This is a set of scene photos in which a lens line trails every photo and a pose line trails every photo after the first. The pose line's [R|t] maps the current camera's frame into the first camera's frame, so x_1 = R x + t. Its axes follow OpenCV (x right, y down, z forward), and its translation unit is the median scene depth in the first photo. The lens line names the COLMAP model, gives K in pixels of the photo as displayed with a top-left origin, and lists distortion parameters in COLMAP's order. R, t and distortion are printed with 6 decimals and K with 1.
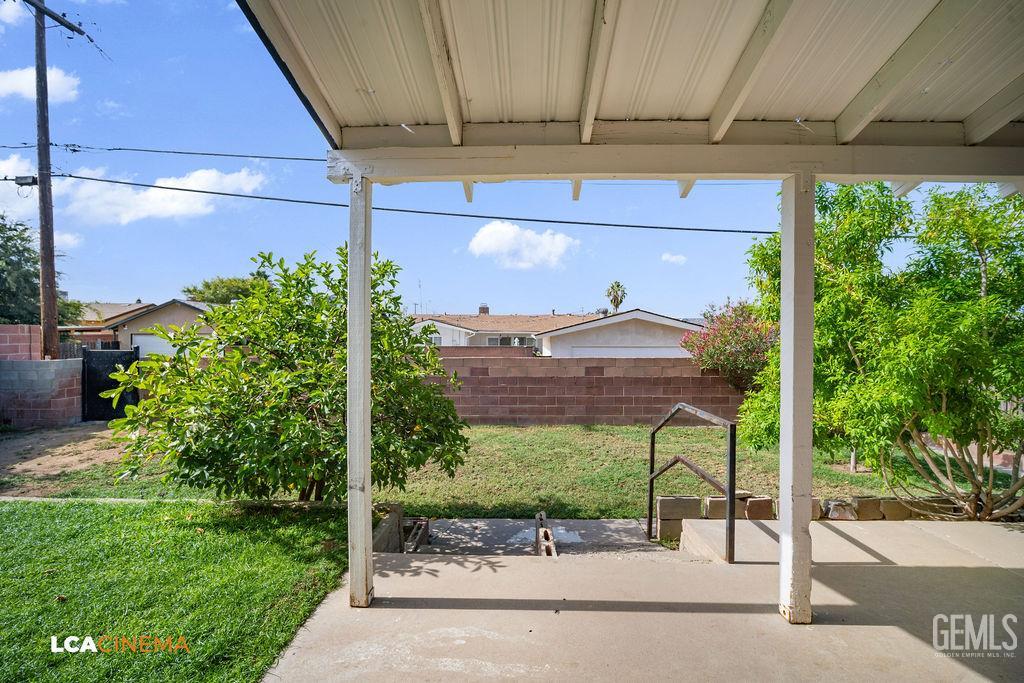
lens RADIAL K [[449.5, 0, 514.8], [0, 449.5, 335.3], [0, 0, 1]] dist [-0.008538, 0.001073]
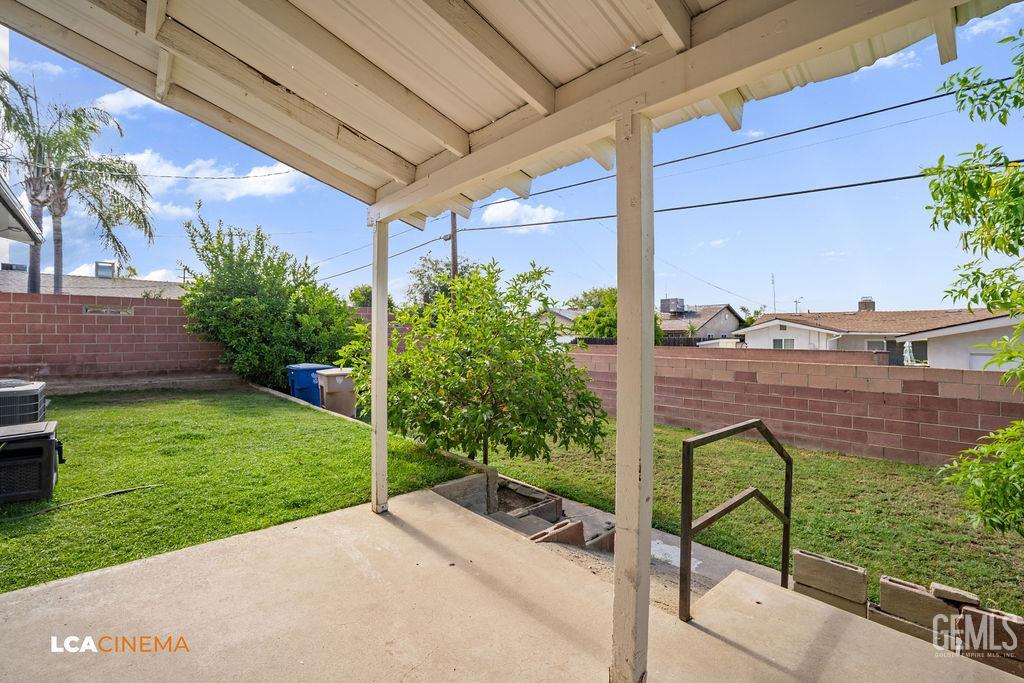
lens RADIAL K [[449.5, 0, 514.8], [0, 449.5, 335.3], [0, 0, 1]] dist [-0.008538, 0.001073]
pose [[0.688733, 0.002306, -0.725011, 0.244958], [-0.006260, 0.999977, -0.002766, 0.005946], [0.724988, 0.006444, 0.688731, 0.073119]]
